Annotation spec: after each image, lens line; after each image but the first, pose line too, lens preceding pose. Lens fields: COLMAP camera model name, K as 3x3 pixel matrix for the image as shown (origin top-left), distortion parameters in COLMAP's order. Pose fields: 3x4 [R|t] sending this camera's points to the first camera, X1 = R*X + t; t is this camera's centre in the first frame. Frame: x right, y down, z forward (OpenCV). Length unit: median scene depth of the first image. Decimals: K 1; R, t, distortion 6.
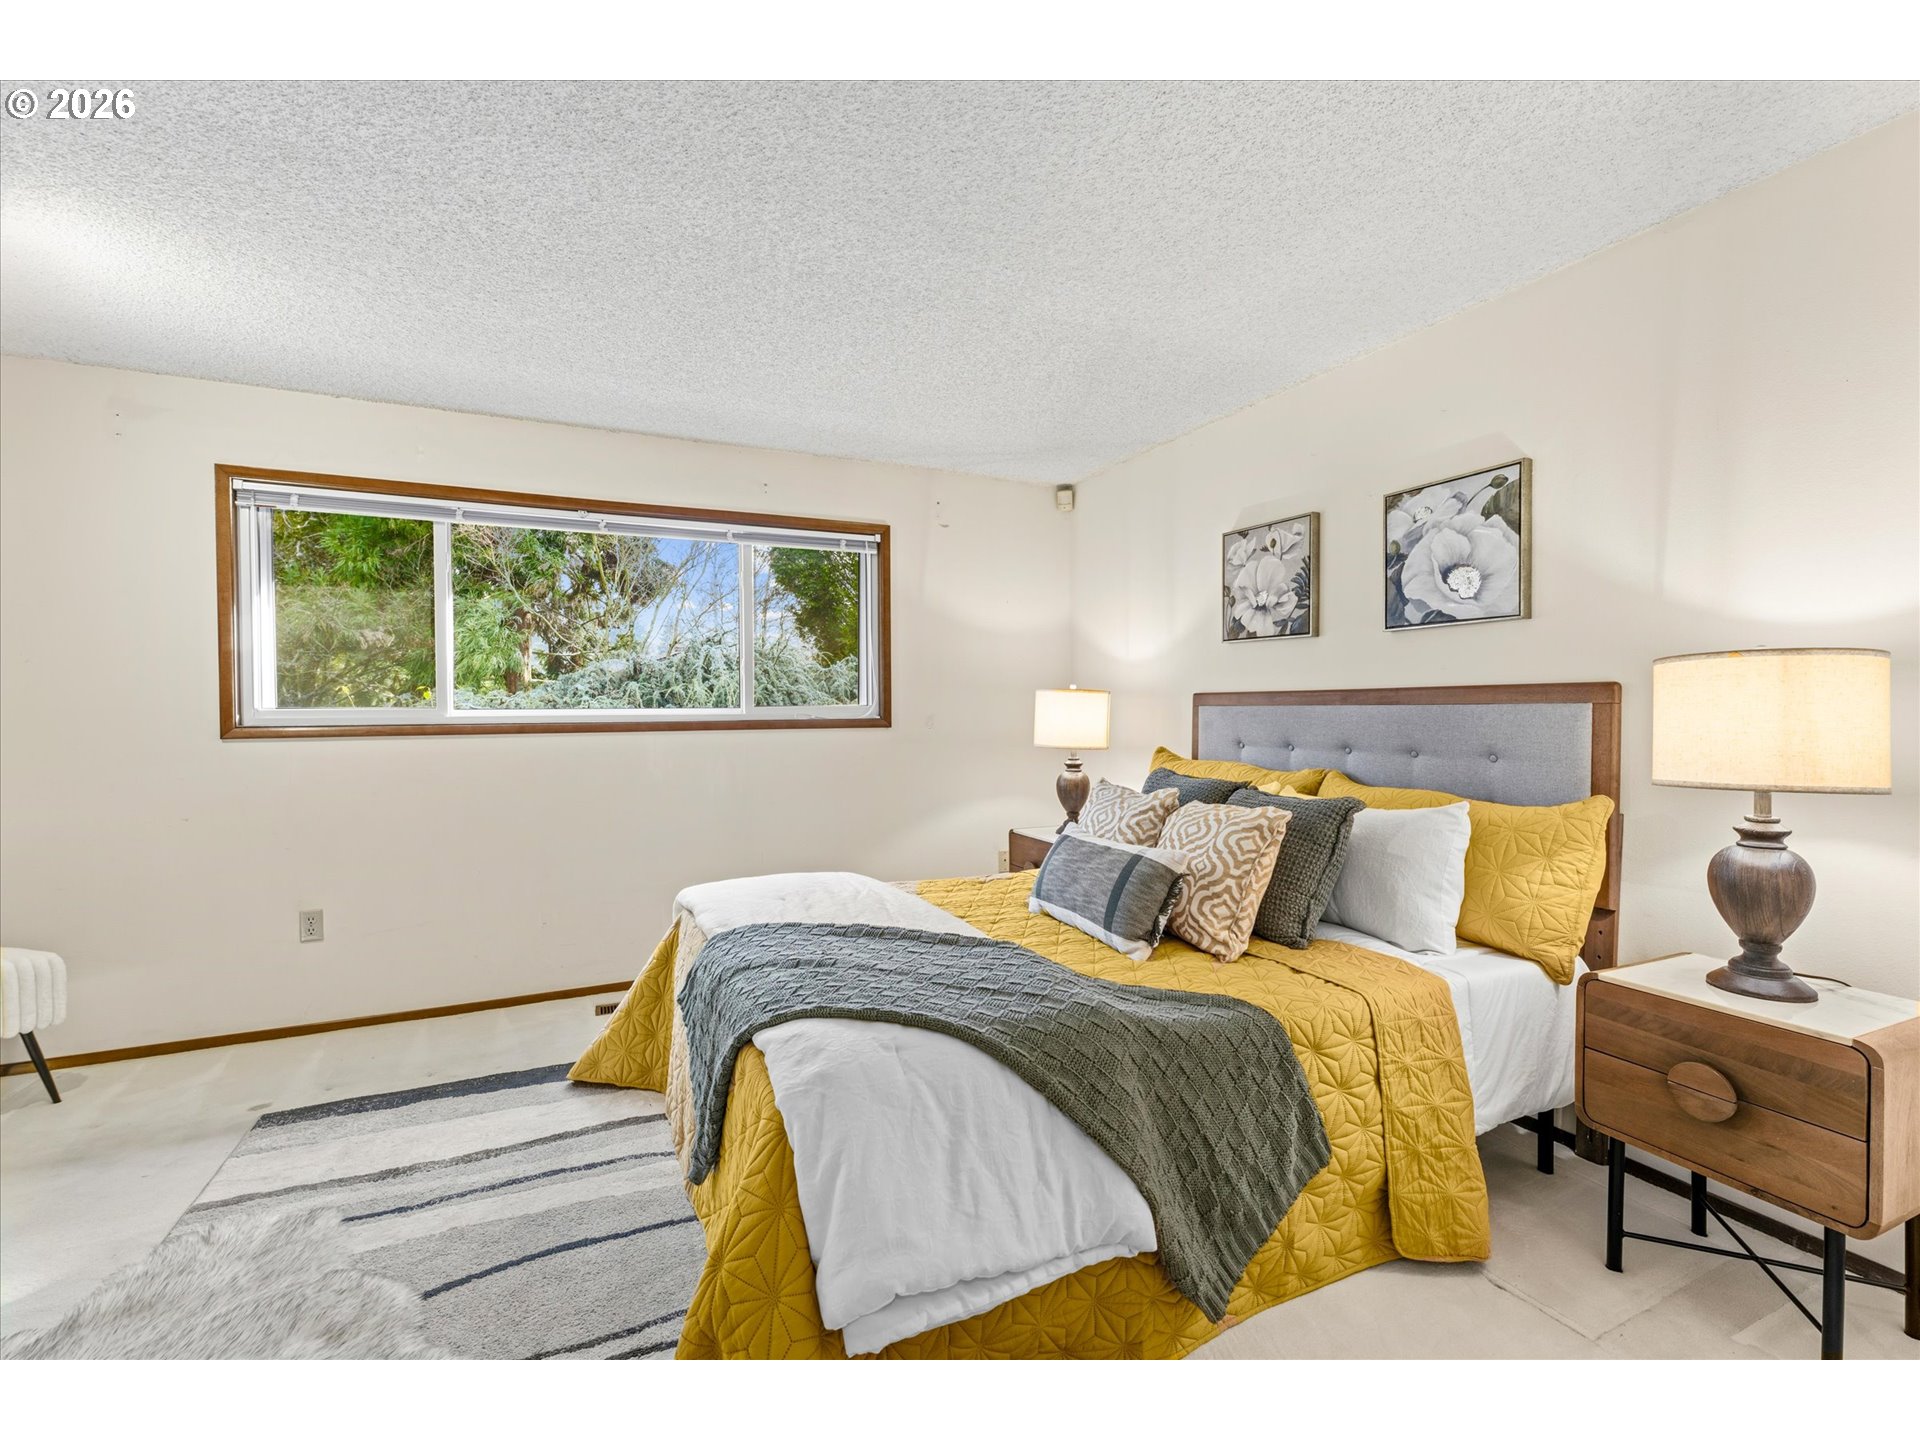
lens RADIAL K [[837.7, 0, 960.0], [0, 837.7, 720.0], [0, 0, 1]] dist [0.000068, -0.000530]
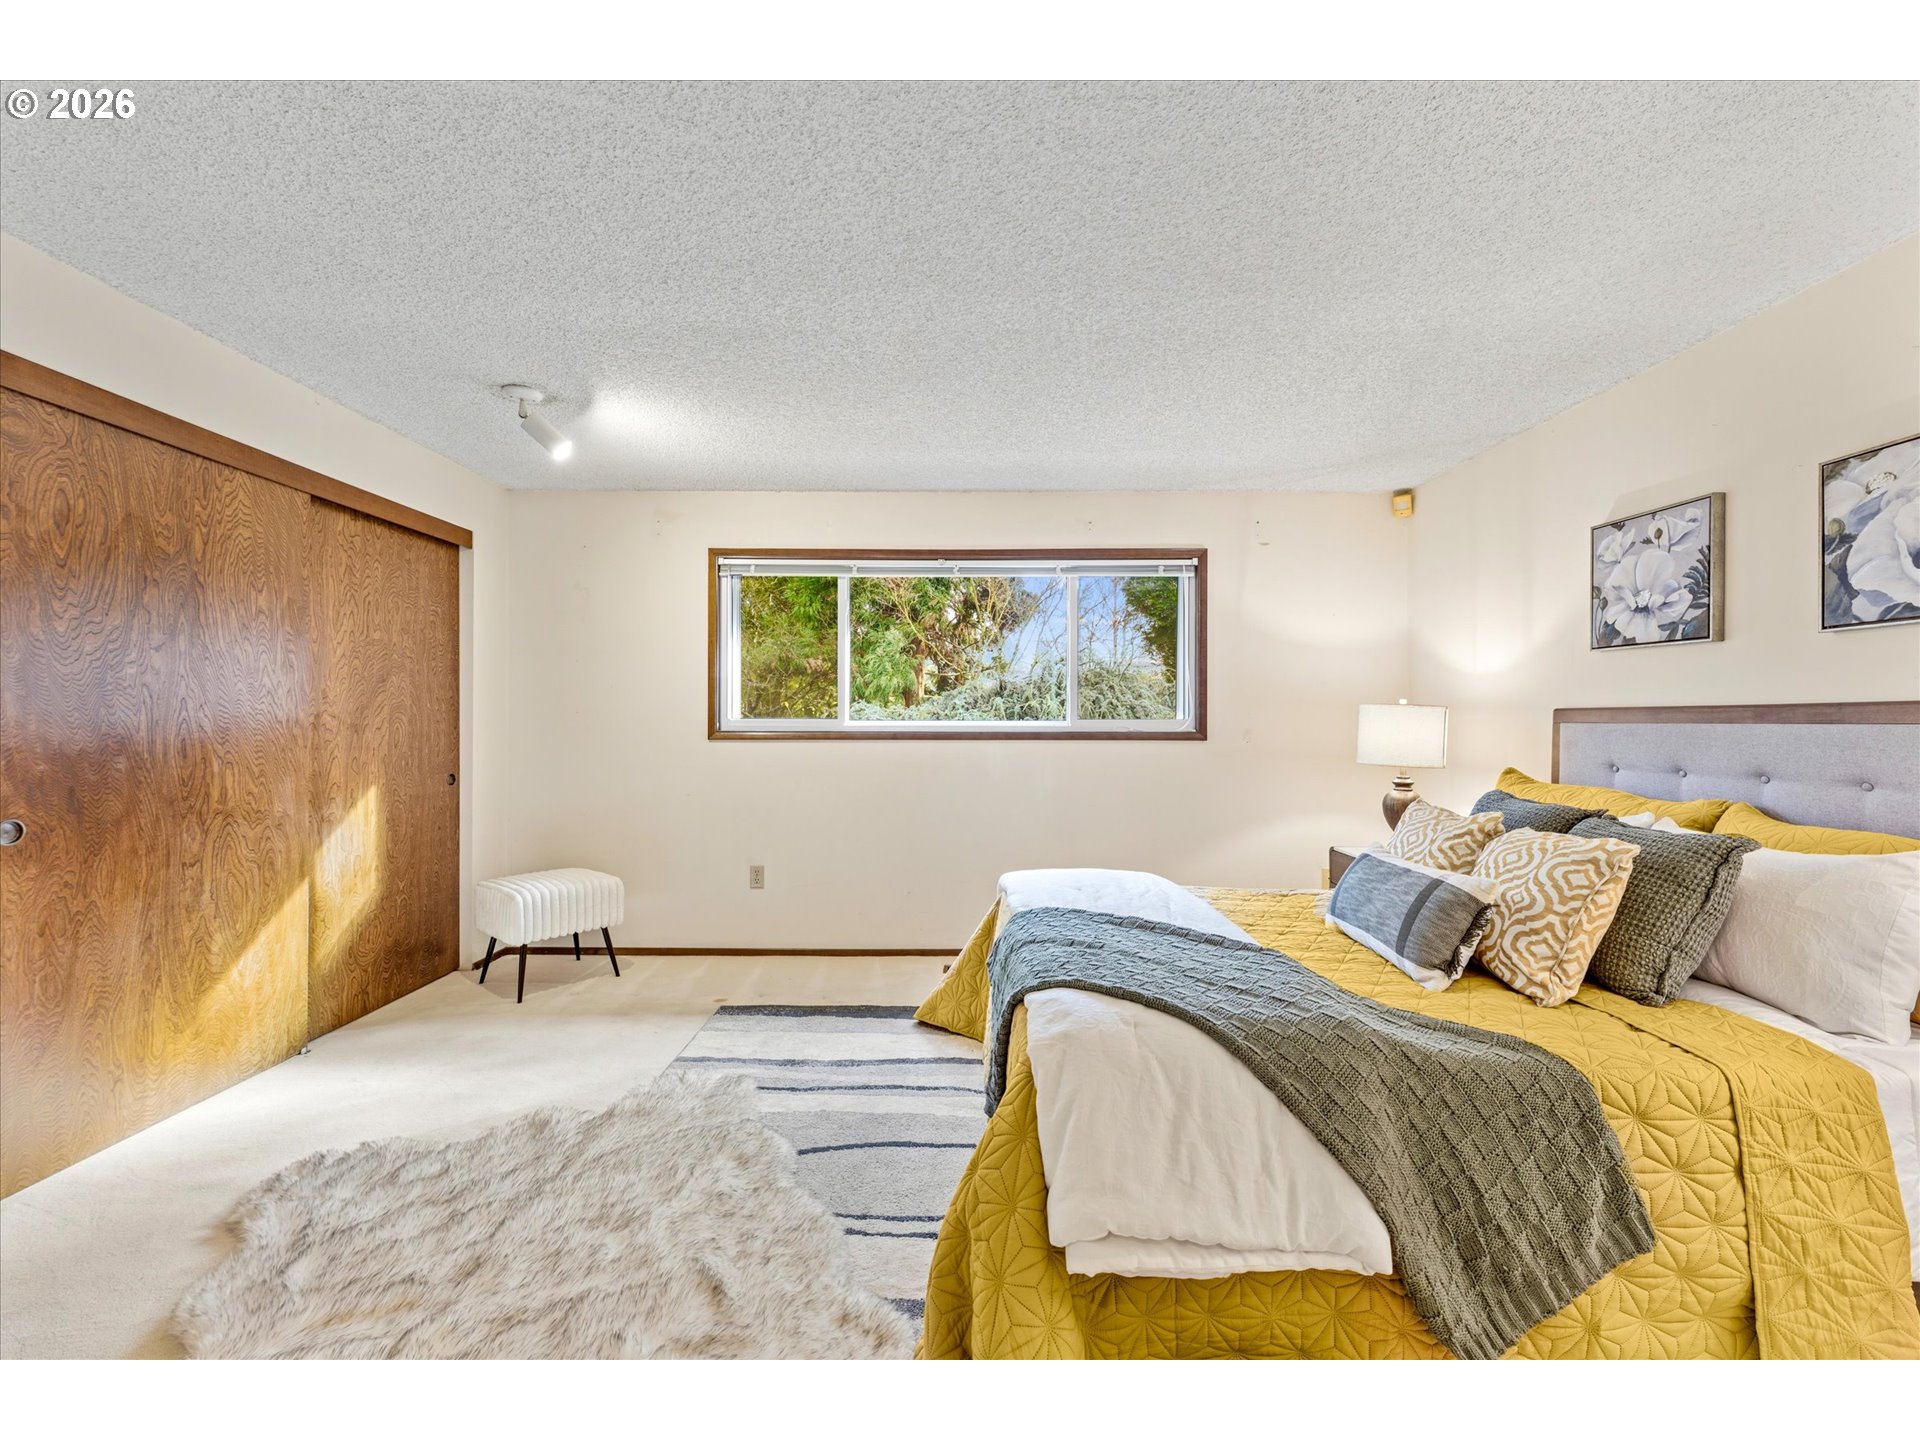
lens RADIAL K [[790.8, 0, 959.4], [0, 790.8, 718.5], [0, 0, 1]] dist [0.000344, 0.000114]
pose [[0.903128, 0.007045, -0.429313, 0.109760], [-0.014422, 0.999799, -0.013932, -0.000892], [0.429129, 0.018774, 0.903048, -0.046662]]
